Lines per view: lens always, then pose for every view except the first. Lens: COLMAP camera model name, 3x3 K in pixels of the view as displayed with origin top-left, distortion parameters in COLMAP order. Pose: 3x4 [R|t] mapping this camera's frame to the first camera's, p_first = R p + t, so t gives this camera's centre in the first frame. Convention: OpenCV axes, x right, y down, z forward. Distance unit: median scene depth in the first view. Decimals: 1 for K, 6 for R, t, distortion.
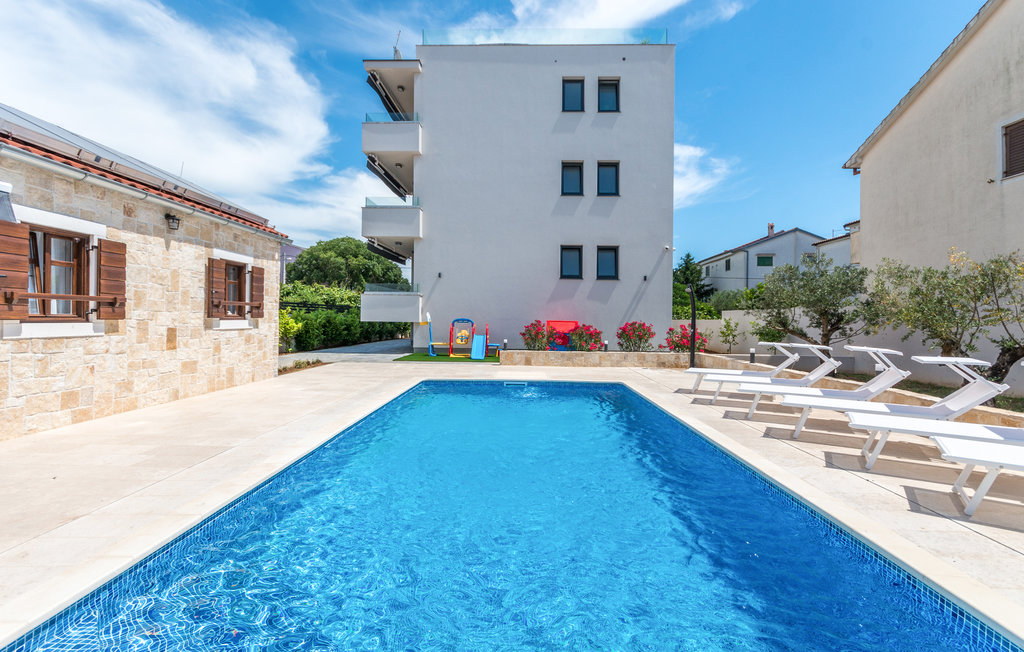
lens RADIAL K [[451.8, 0, 518.3], [0, 451.8, 318.4], [0, 0, 1]] dist [0.003221, 0.000519]
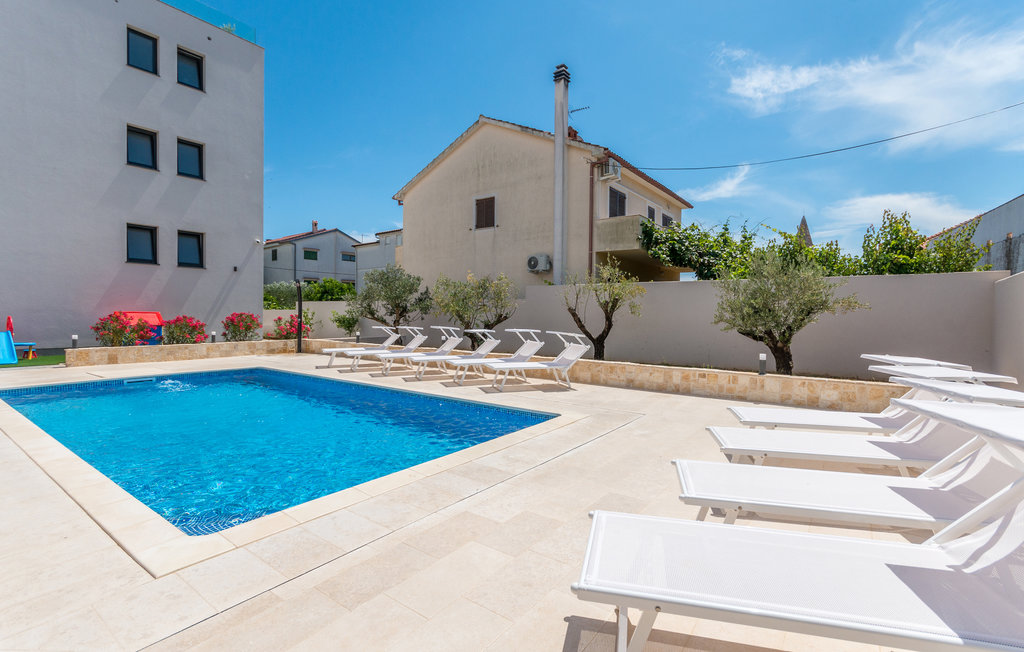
lens RADIAL K [[456.0, 0, 515.7], [0, 456.0, 315.2], [0, 0, 1]] dist [-0.004357, -0.000307]
pose [[0.575537, -0.012111, 0.817686, -0.233873], [-0.002043, 0.999866, 0.016247, -0.004476], [-0.817773, -0.011022, 0.575435, -0.116675]]
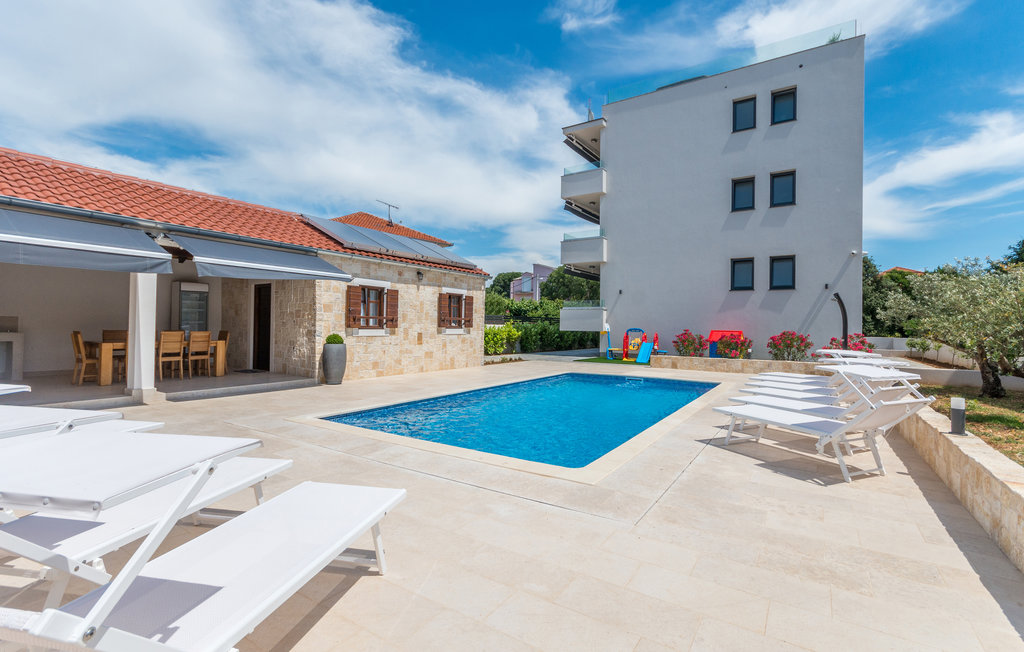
lens RADIAL K [[451.8, 0, 524.7], [0, 451.8, 315.6], [0, 0, 1]] dist [0.003221, 0.000519]
pose [[0.855638, -0.013291, -0.517404, 0.283791], [-0.001739, 0.999591, -0.028554, 0.001507], [0.517571, 0.025332, 0.855265, -0.183416]]
